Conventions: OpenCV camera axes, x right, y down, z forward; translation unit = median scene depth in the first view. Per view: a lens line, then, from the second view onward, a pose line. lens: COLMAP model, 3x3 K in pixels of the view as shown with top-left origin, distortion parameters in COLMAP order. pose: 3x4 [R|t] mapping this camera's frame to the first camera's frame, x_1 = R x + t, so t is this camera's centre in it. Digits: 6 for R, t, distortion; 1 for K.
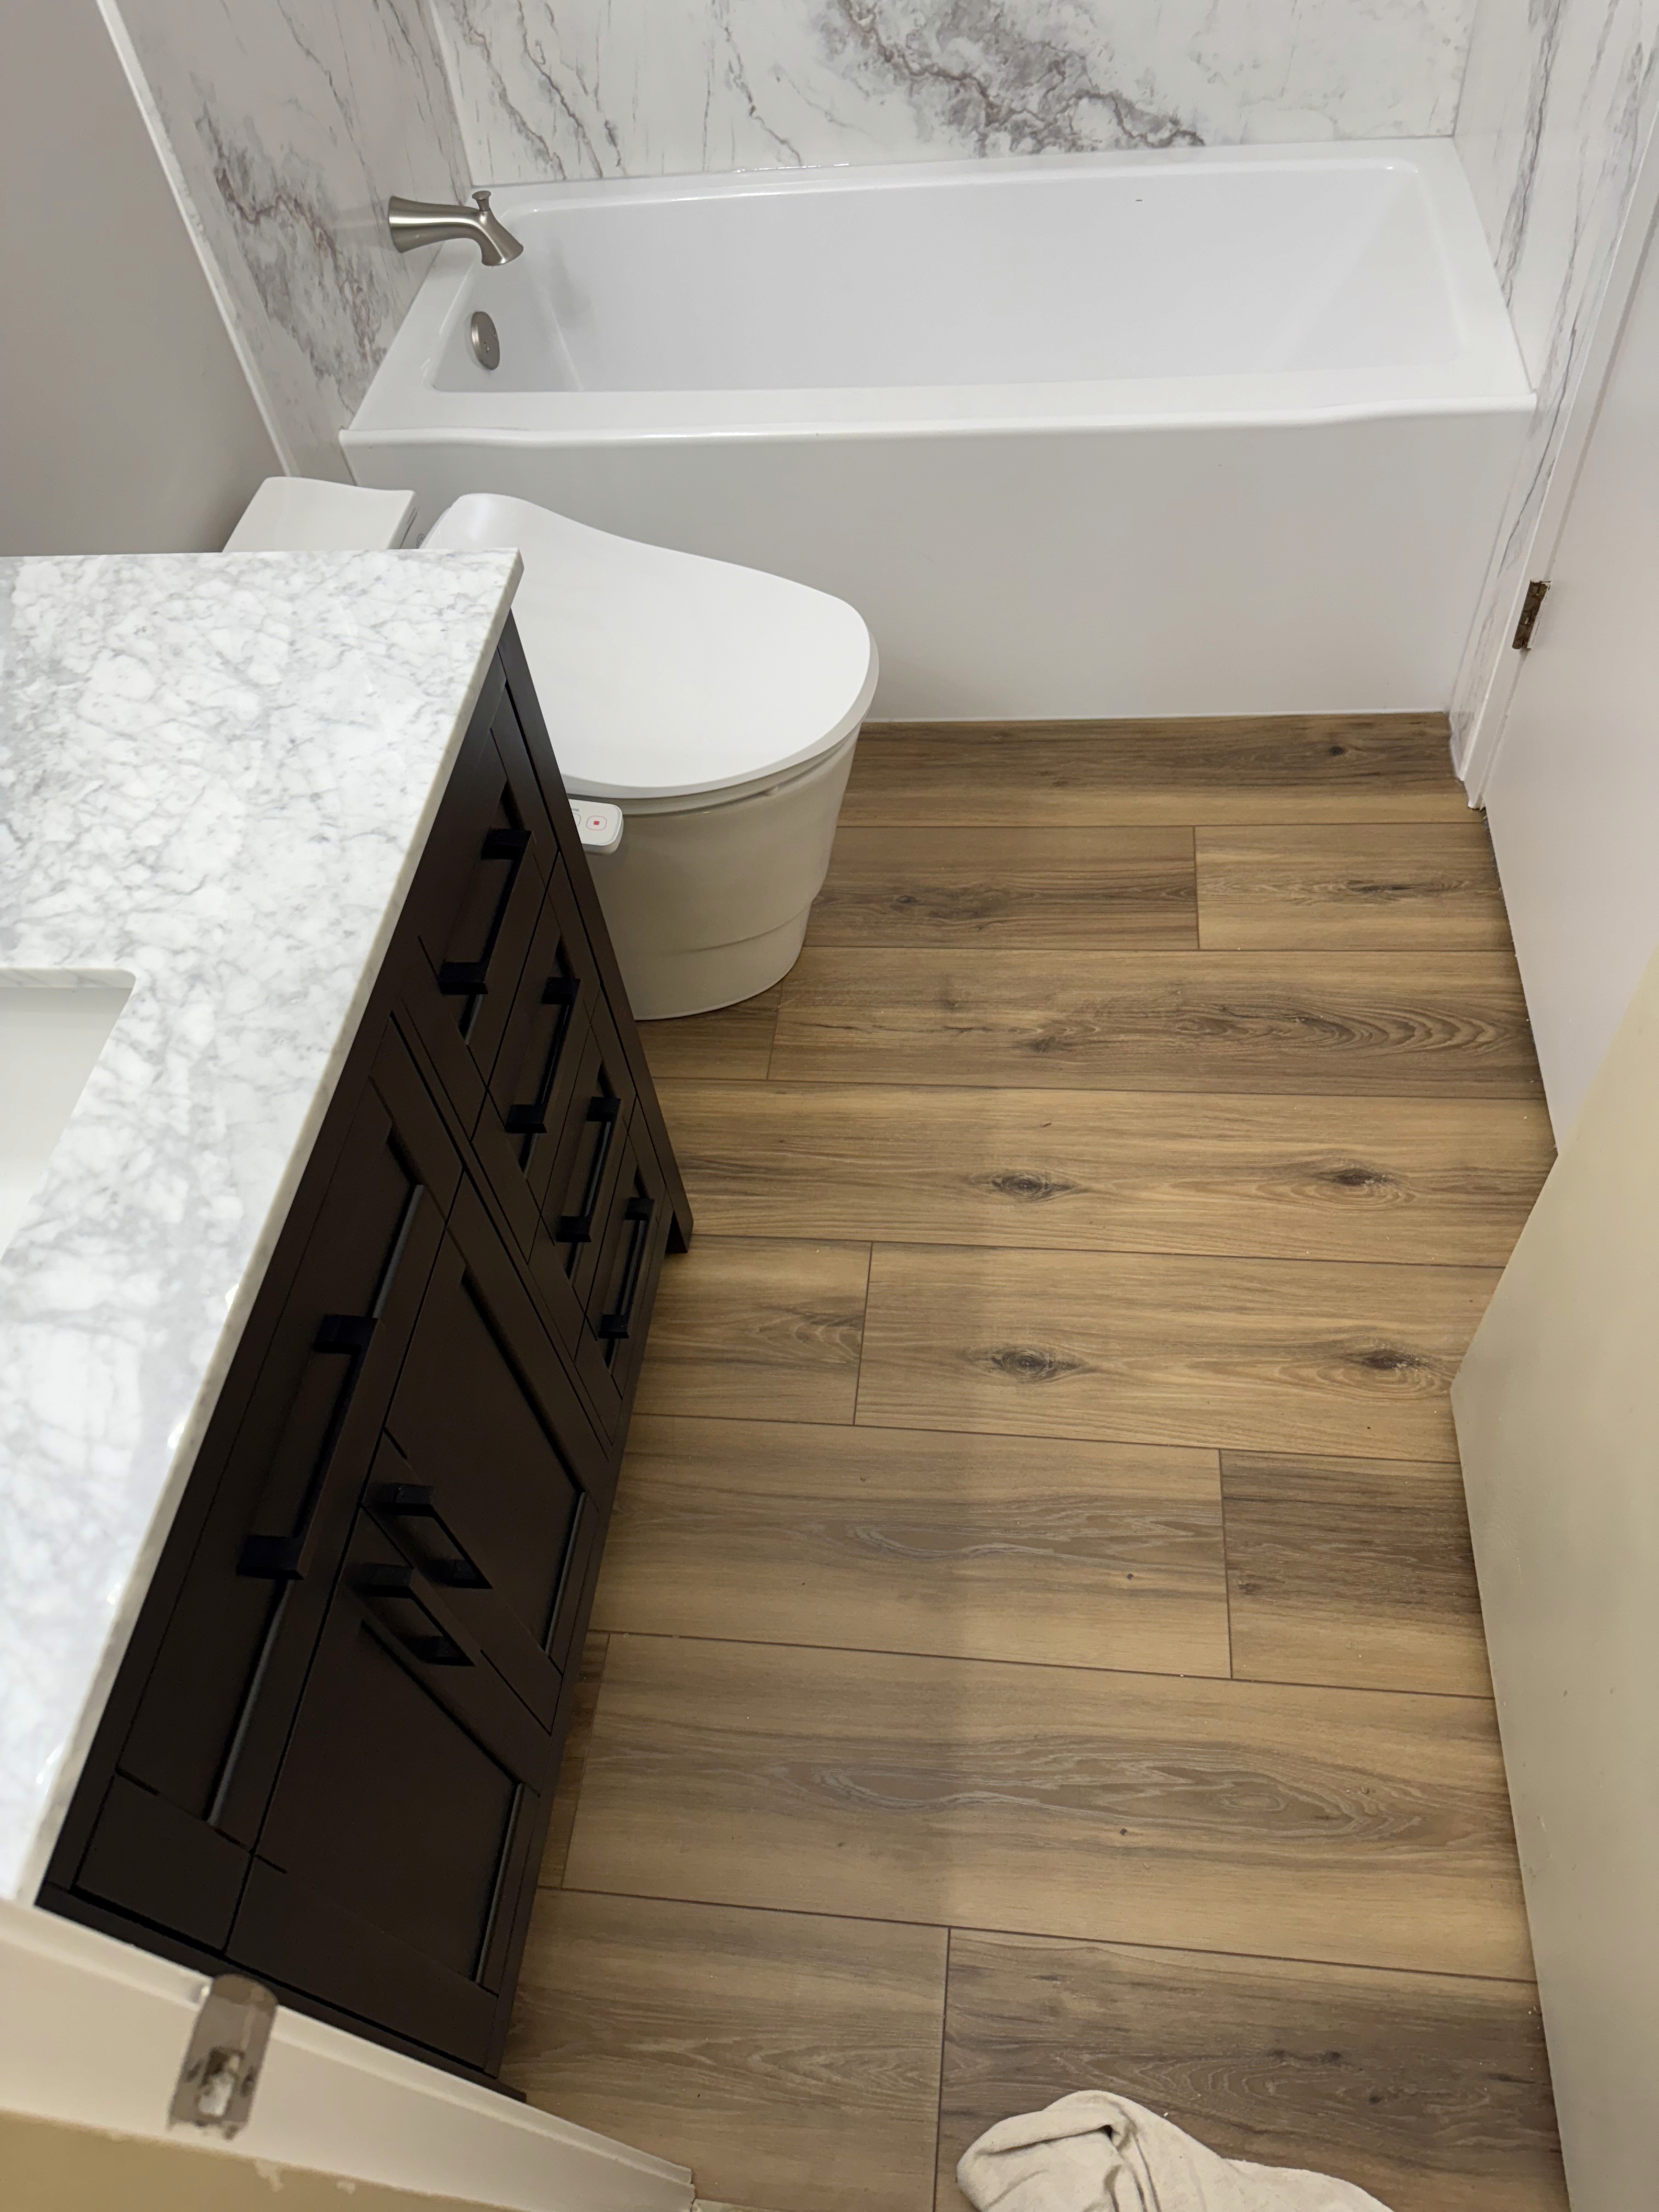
lens RADIAL K [[1560.9, 0, 829.5], [0, 1560.9, 1106.0], [0, 0, 1]] dist [0.039707, -0.047485]
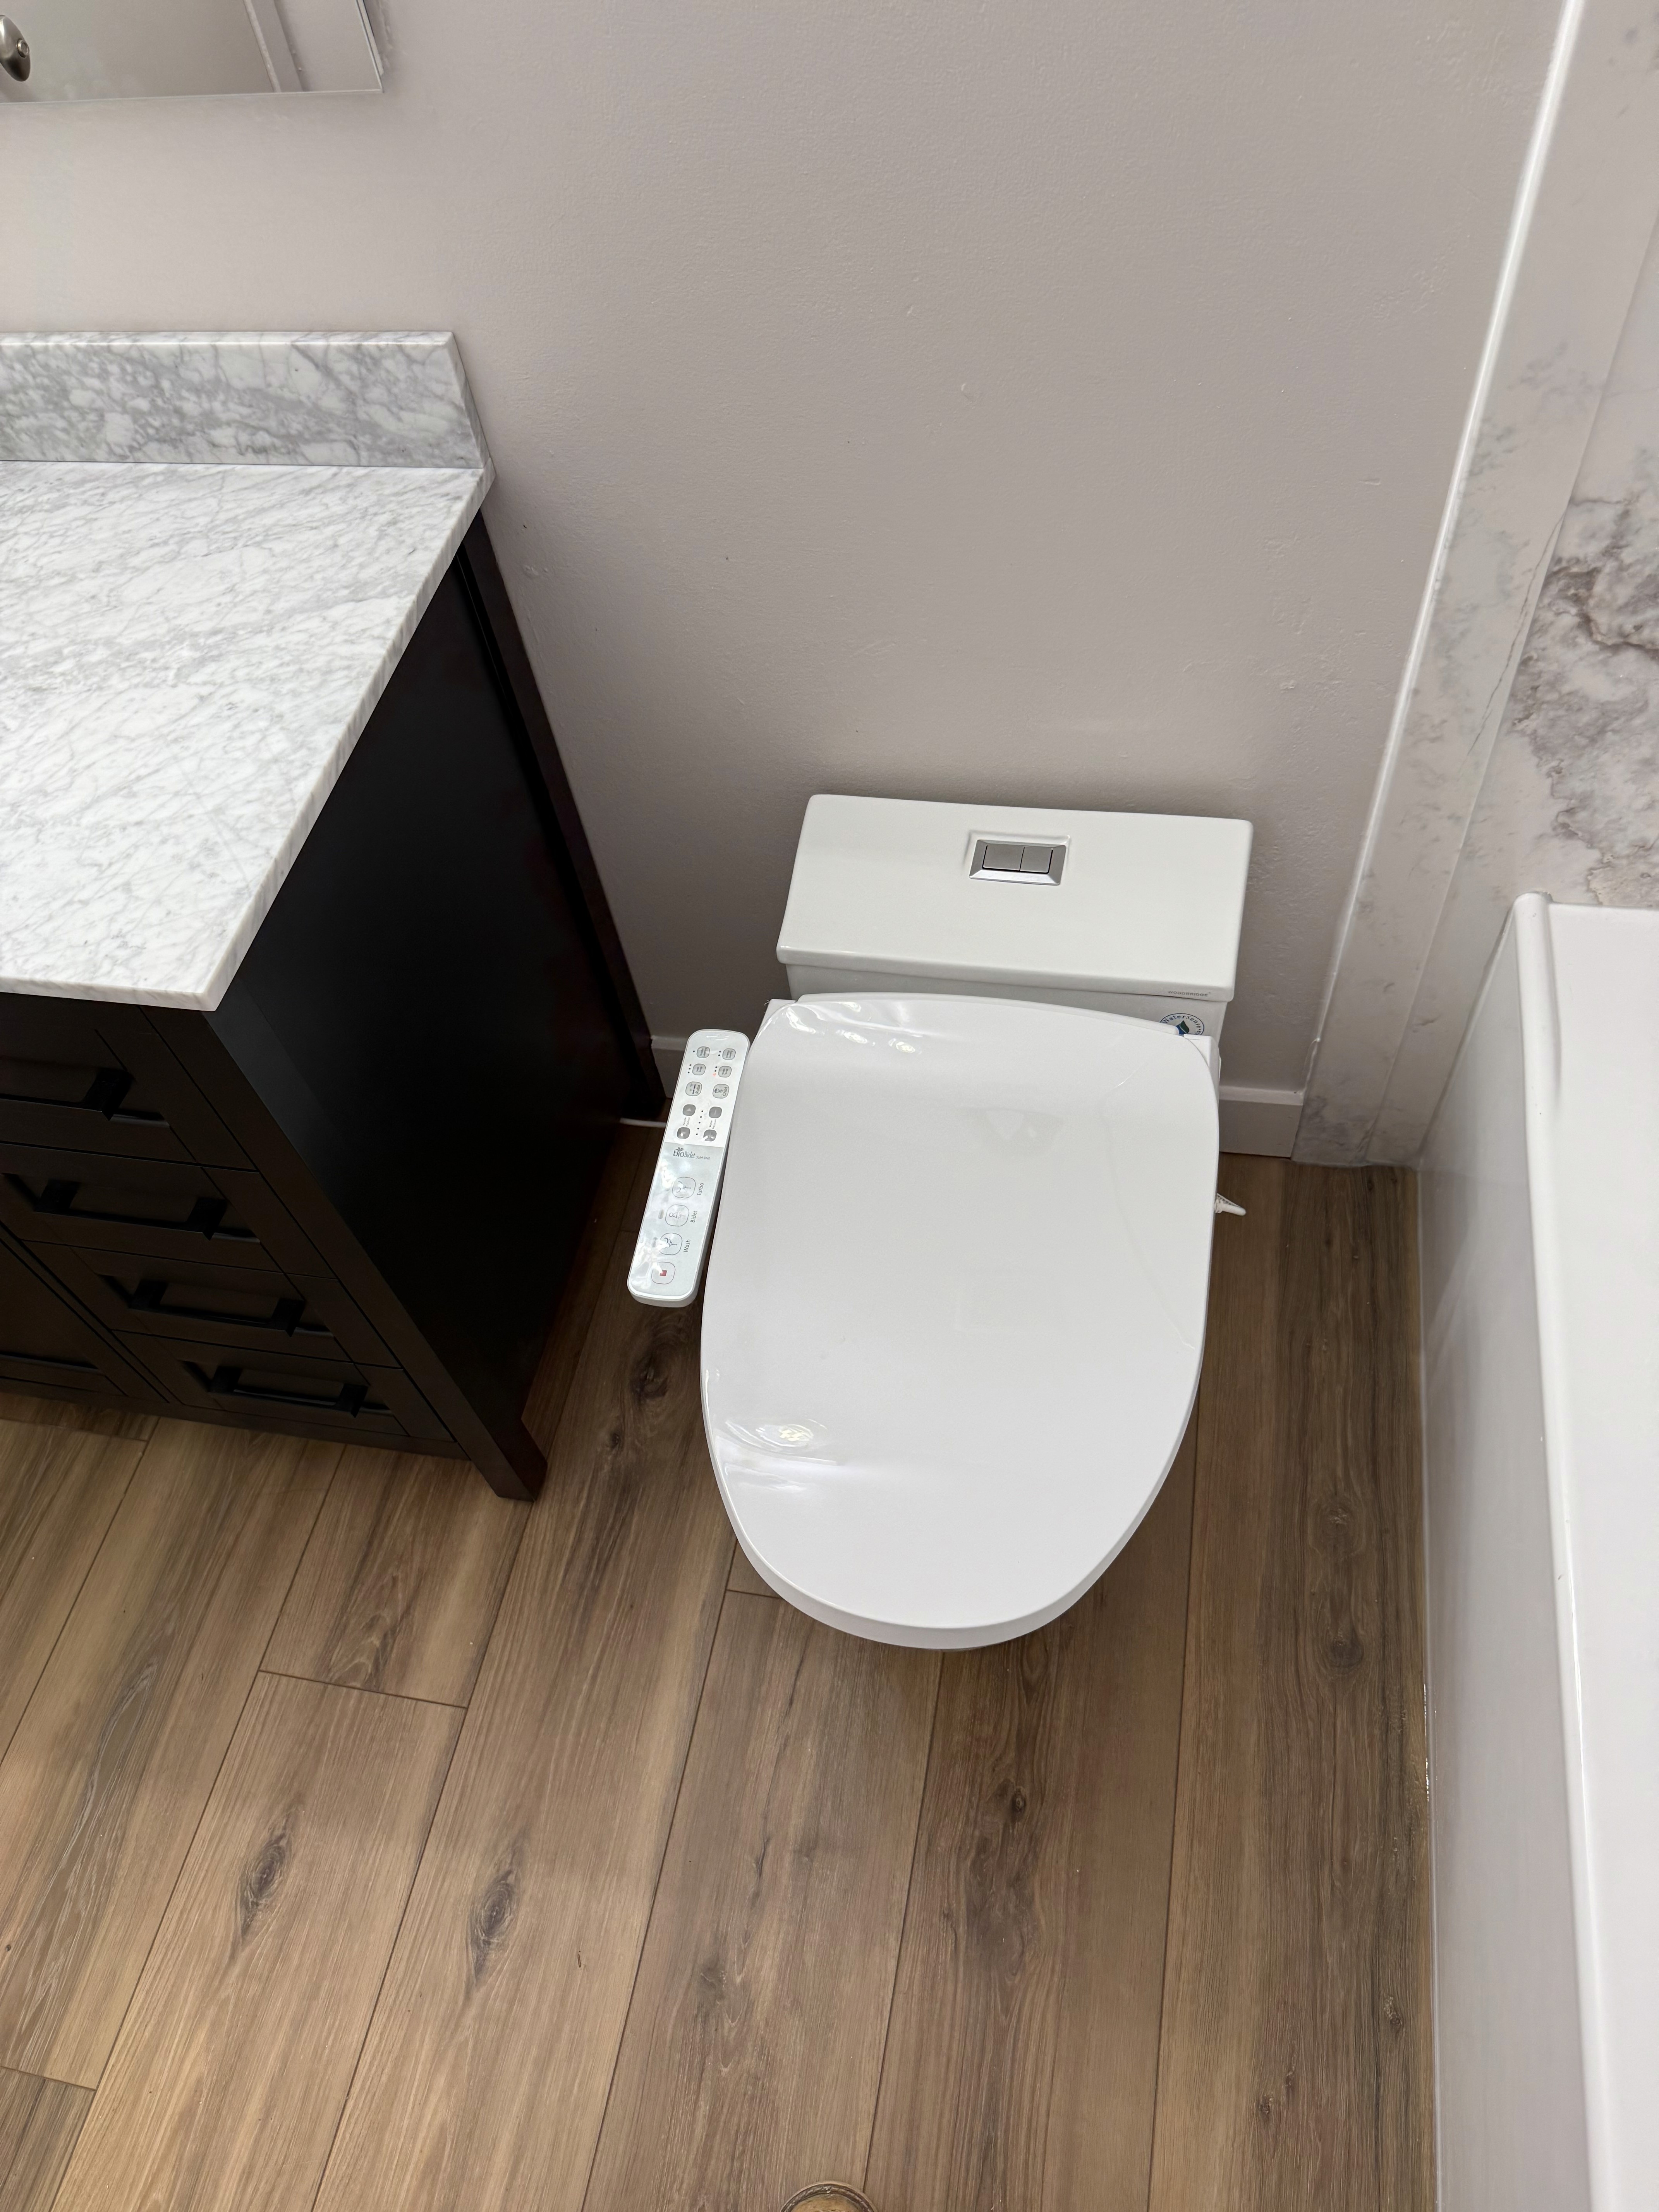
lens RADIAL K [[1573.1, 0, 833.5], [0, 1573.1, 1114.9], [0, 0, 1]] dist [-0.000877, -0.011637]
pose [[-0.076914, 0.866525, -0.493172, 0.156154], [-0.721868, 0.292797, 0.627038, -0.702787], [0.687744, 0.404234, 0.602996, 0.476150]]
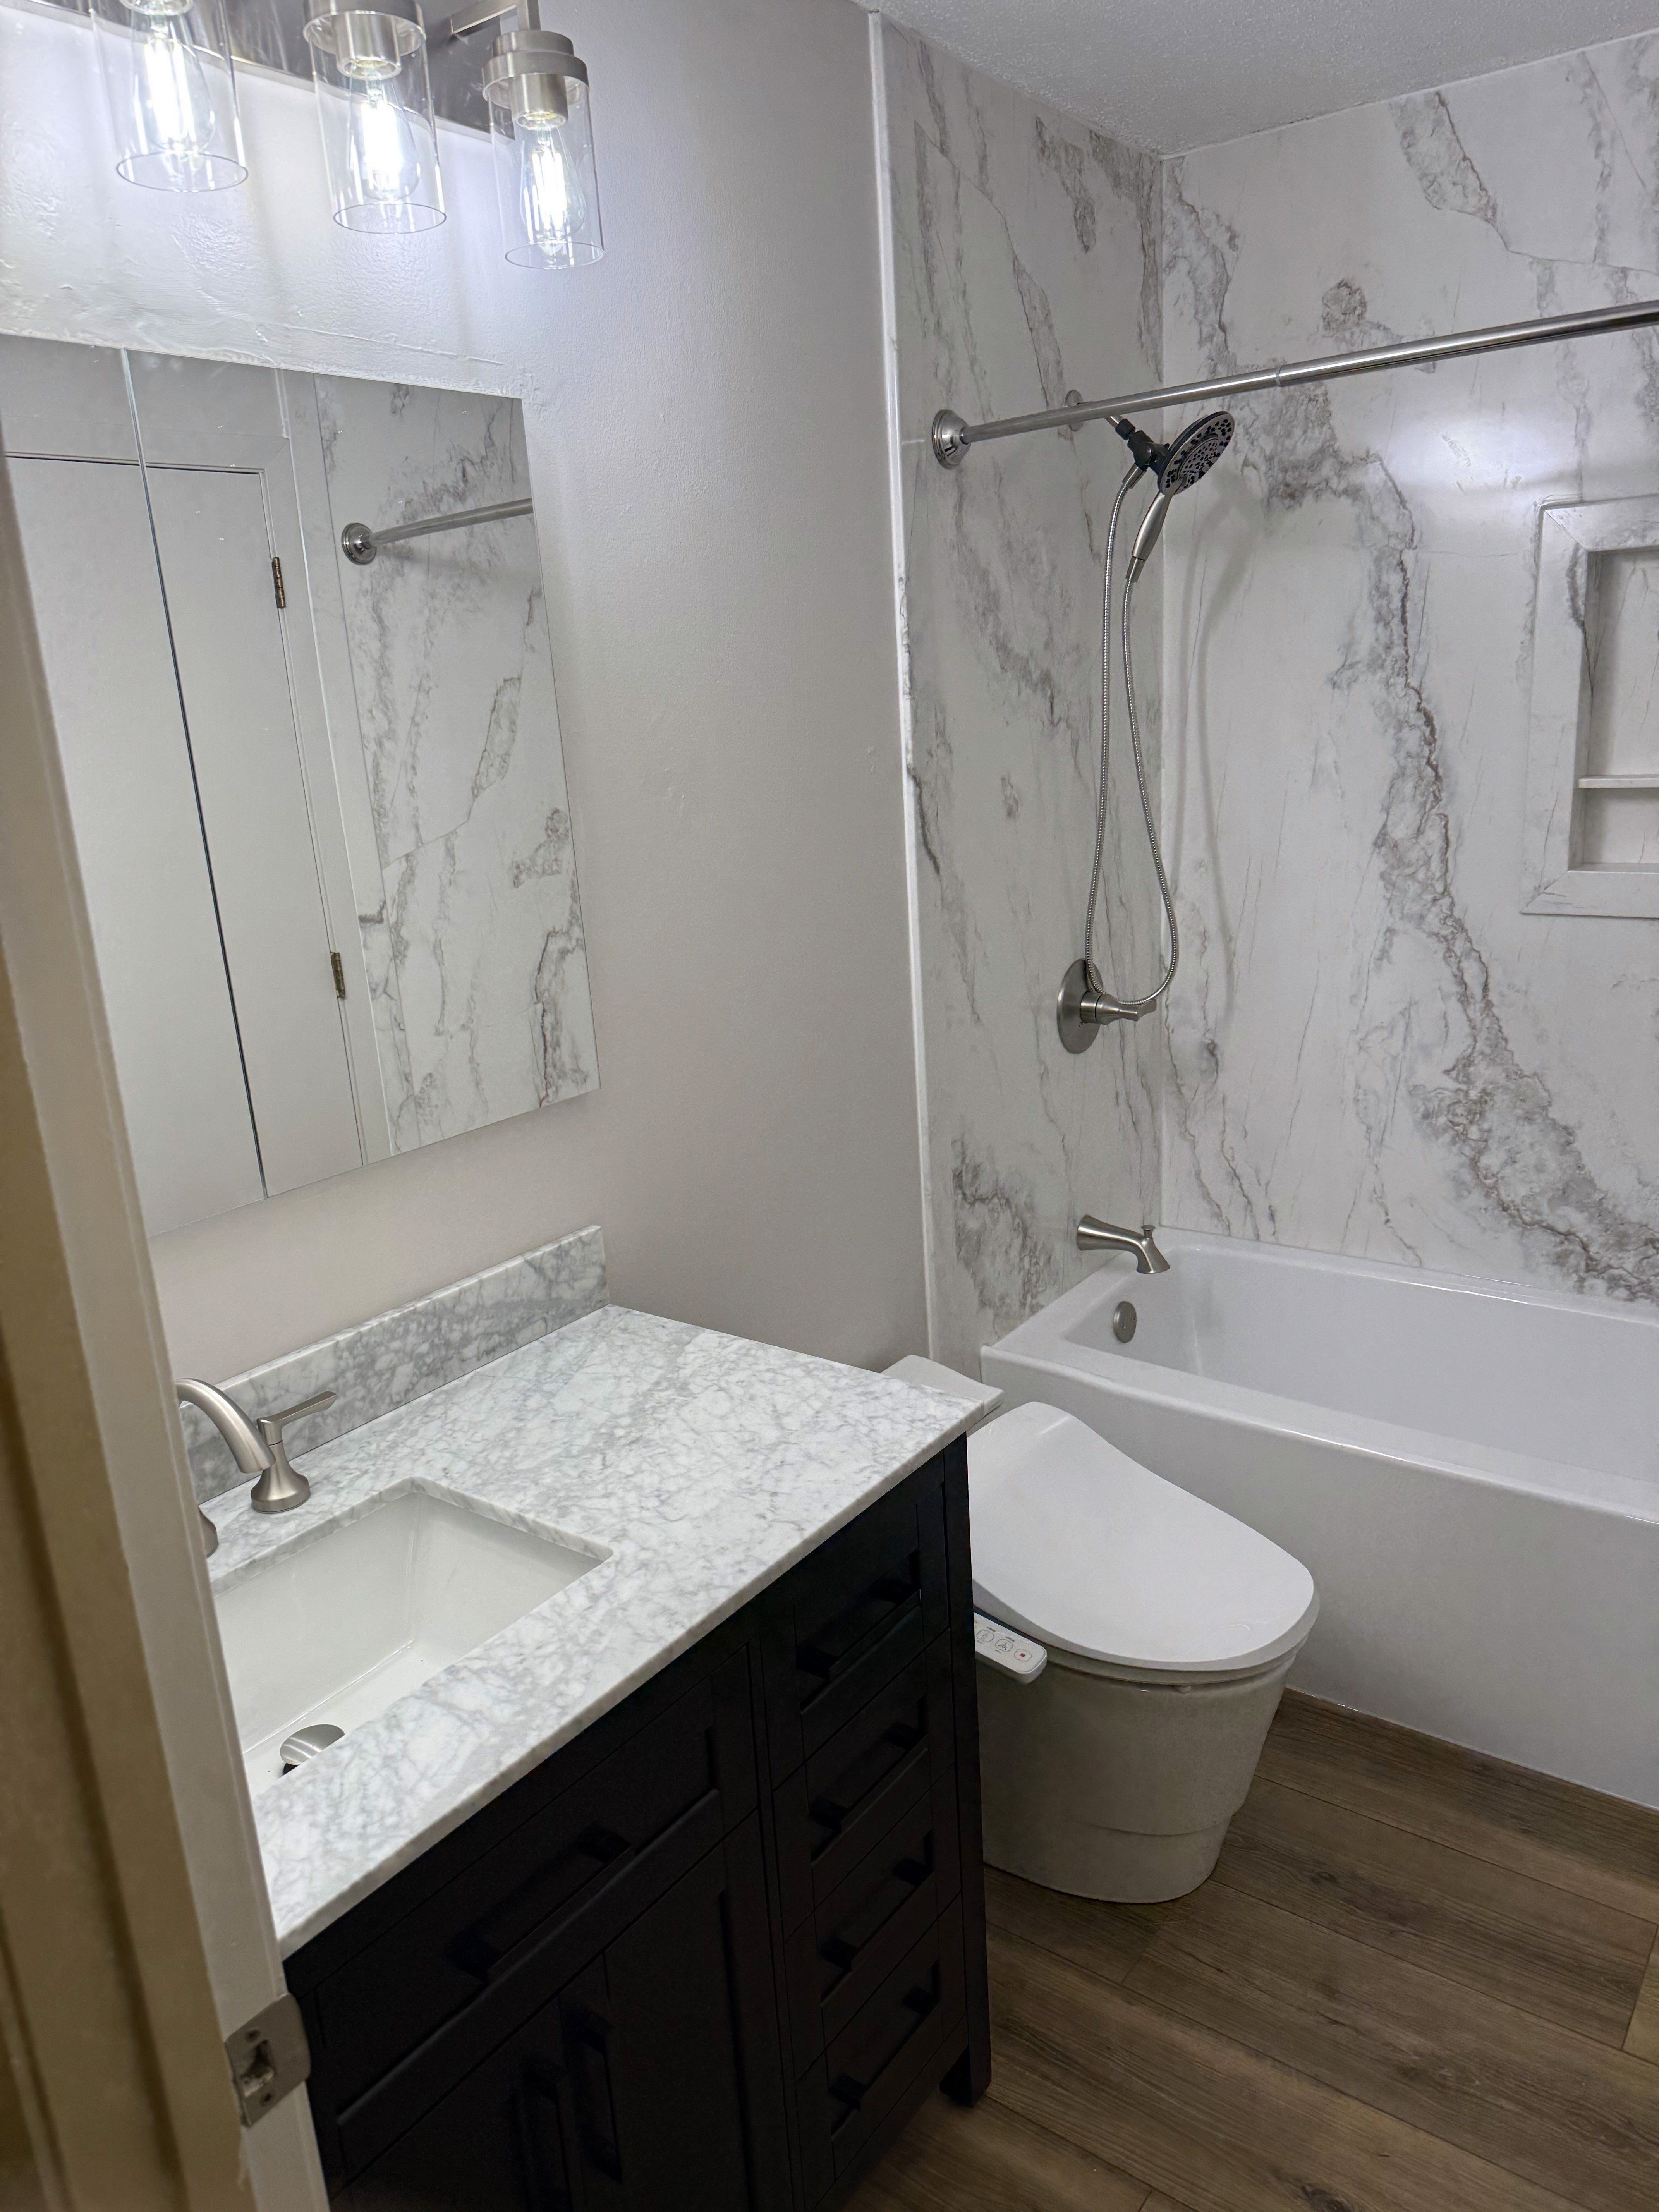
lens RADIAL K [[1539.6, 0, 813.7], [0, 1539.6, 1108.0], [0, 0, 1]] dist [0.141639, -0.232995]
pose [[0.857365, 0.171923, -0.485147, 0.197498], [-0.419909, 0.778724, -0.466117, 0.104509], [0.297659, 0.603350, 0.739843, -0.168051]]
